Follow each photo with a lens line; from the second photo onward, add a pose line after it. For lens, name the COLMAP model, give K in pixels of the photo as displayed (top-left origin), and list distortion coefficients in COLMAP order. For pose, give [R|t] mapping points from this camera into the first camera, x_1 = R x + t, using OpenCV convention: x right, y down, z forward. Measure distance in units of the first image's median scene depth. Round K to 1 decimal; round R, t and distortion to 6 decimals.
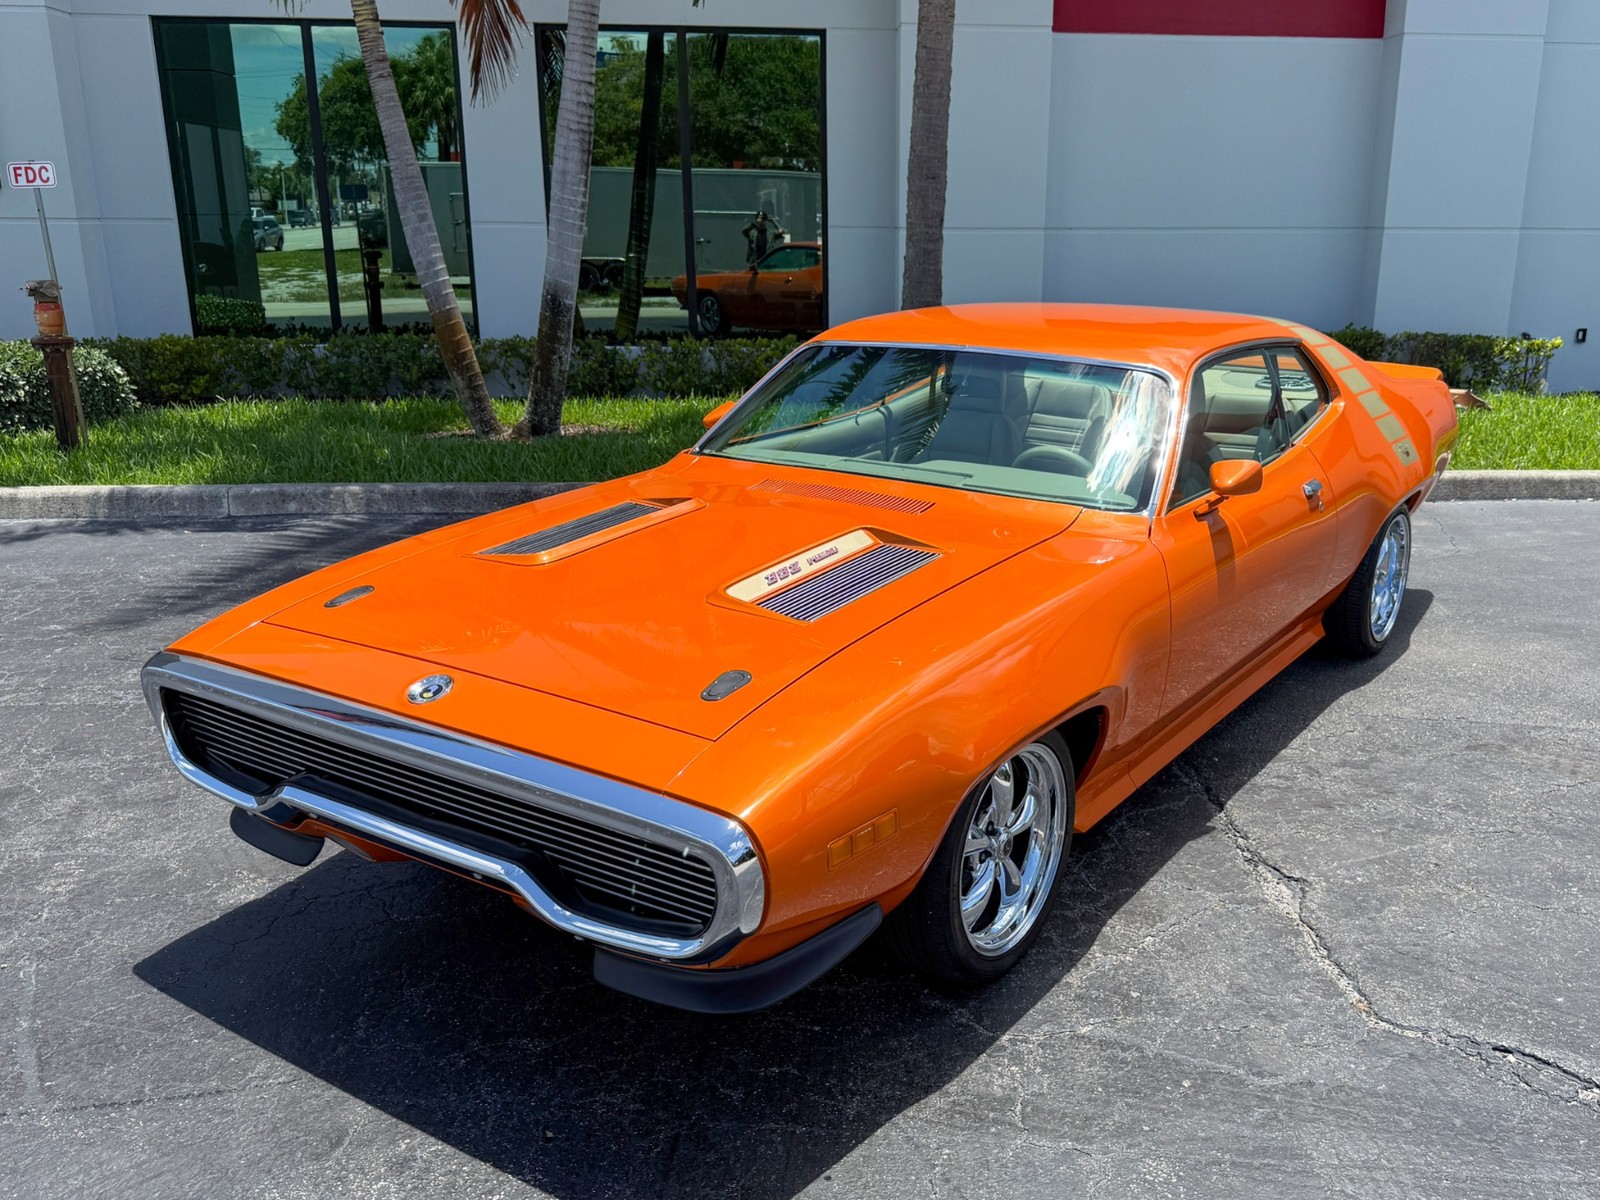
lens RADIAL K [[1319.7, 0, 872.9], [0, 1319.7, 671.6], [0, 0, 1]] dist [0.032868, -0.046177]
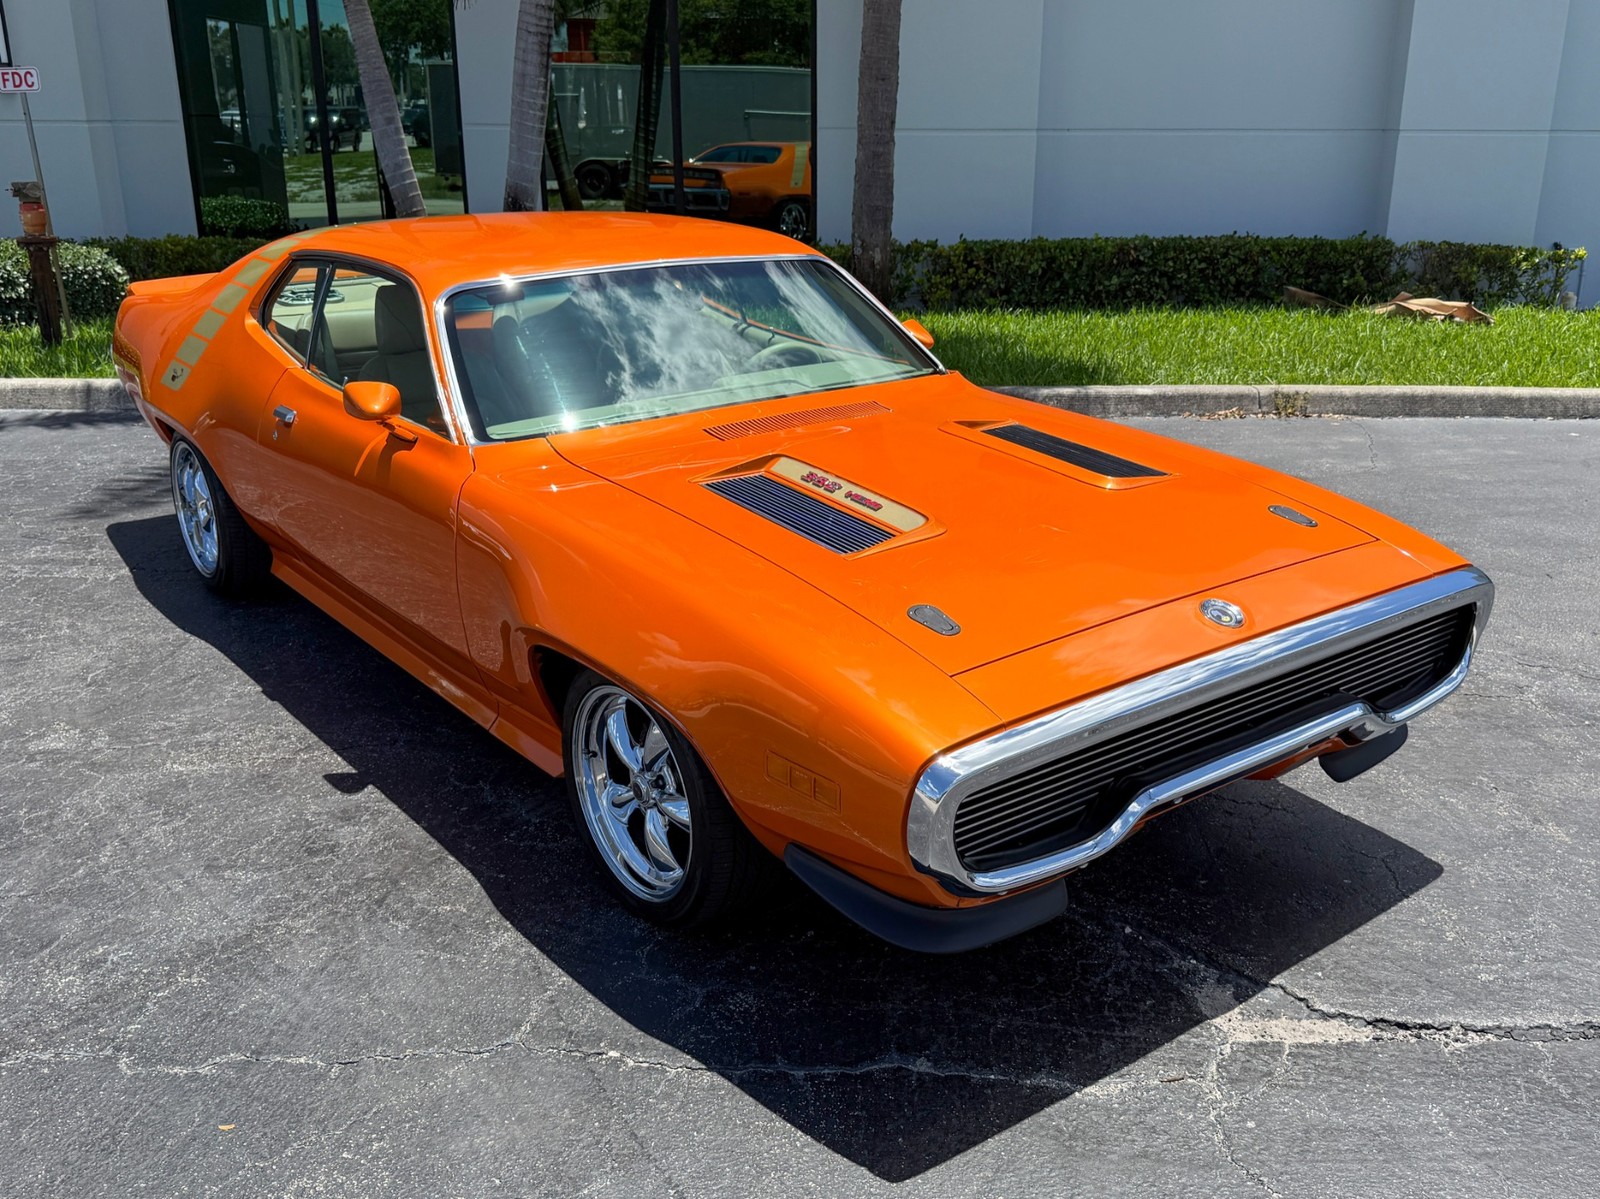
lens RADIAL K [[1345.8, 0, 792.6], [0, 1345.8, 636.5], [0, 0, 1]] dist [0.040372, -0.059935]
pose [[0.995699, 0.032430, -0.086786, 0.086563], [-0.029285, 0.998876, 0.037273, 0.006835], [0.087898, -0.034571, 0.995529, -0.026042]]
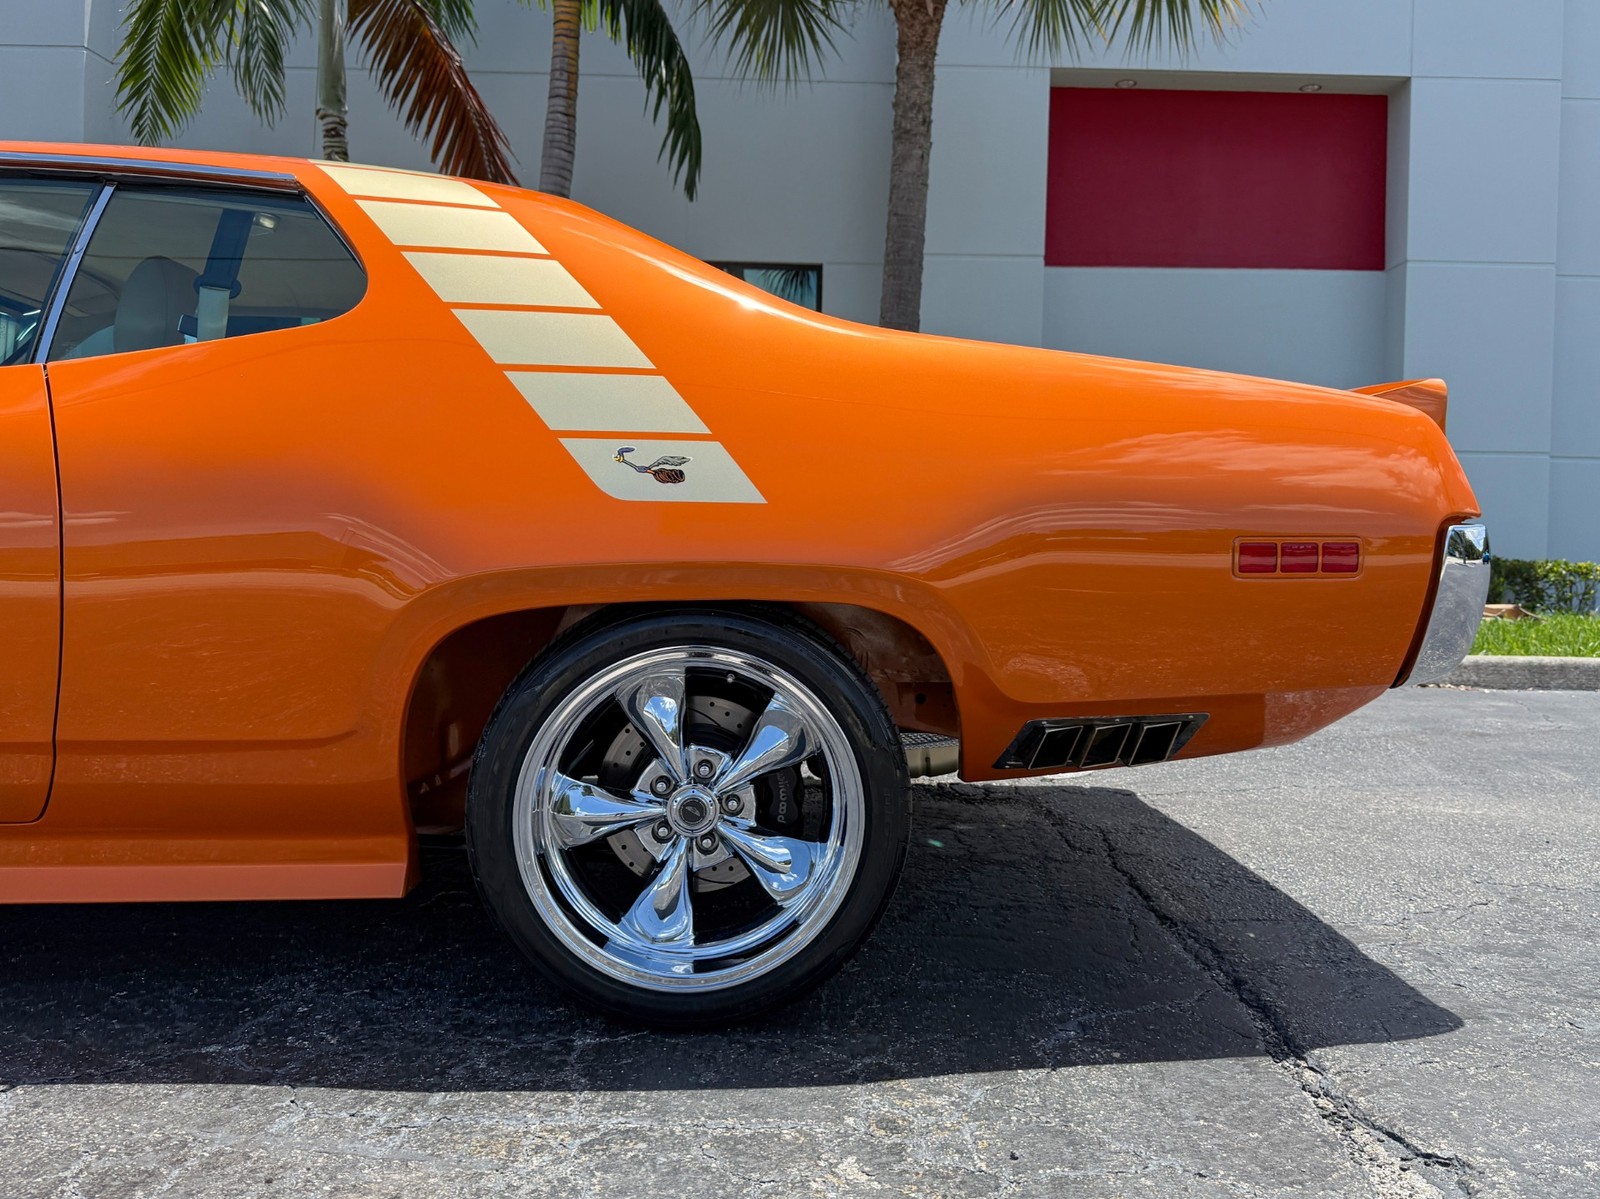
lens RADIAL K [[1275.9, 0, 808.6], [0, 1275.9, 598.6], [0, 0, 1]] dist [0.043910, -0.070603]
pose [[0.997288, 0.016706, -0.071681, 0.050493], [-0.034614, 0.965936, -0.256456, 0.034528], [0.064955, 0.258242, 0.963894, 0.195695]]
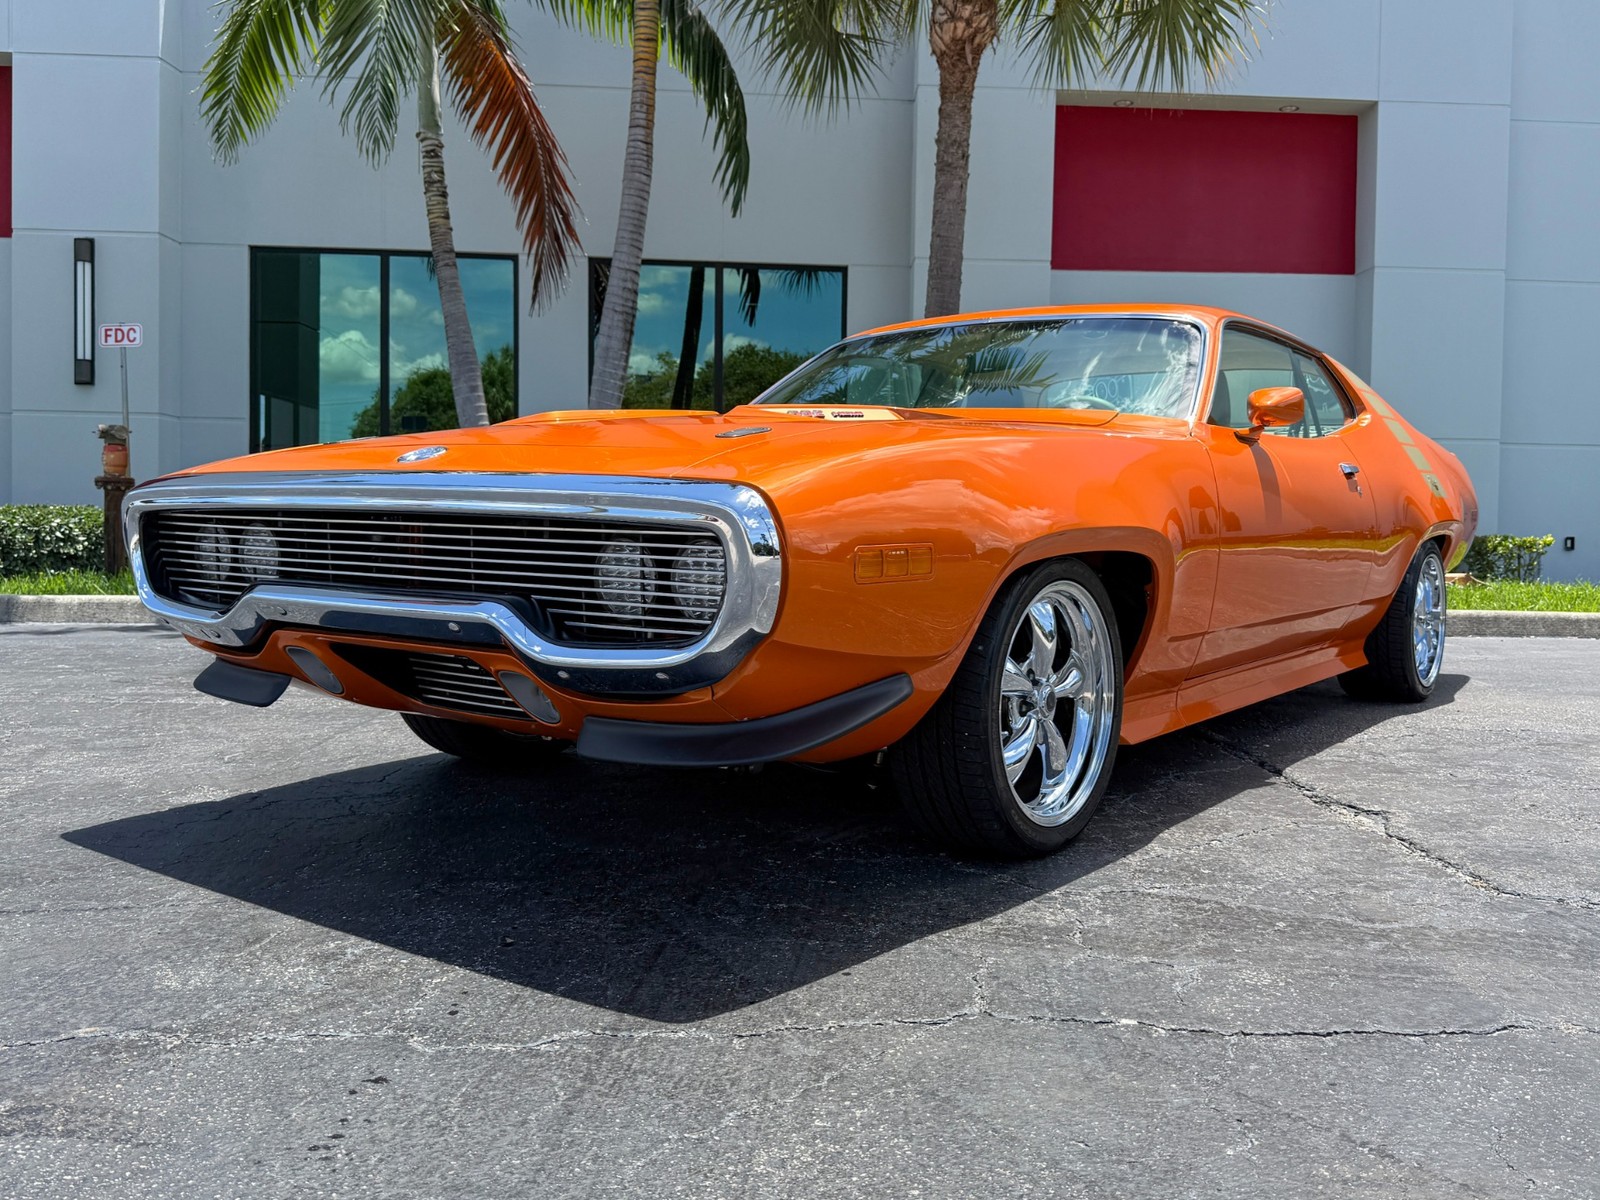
lens RADIAL K [[1275.9, 0, 844.6], [0, 1275.9, 588.3], [0, 0, 1]] dist [0.043910, -0.070603]
pose [[0.999468, 0.013374, -0.029738, -0.003871], [-0.020445, 0.967504, -0.252026, 0.087911], [0.025401, 0.252500, 0.967263, 0.046829]]
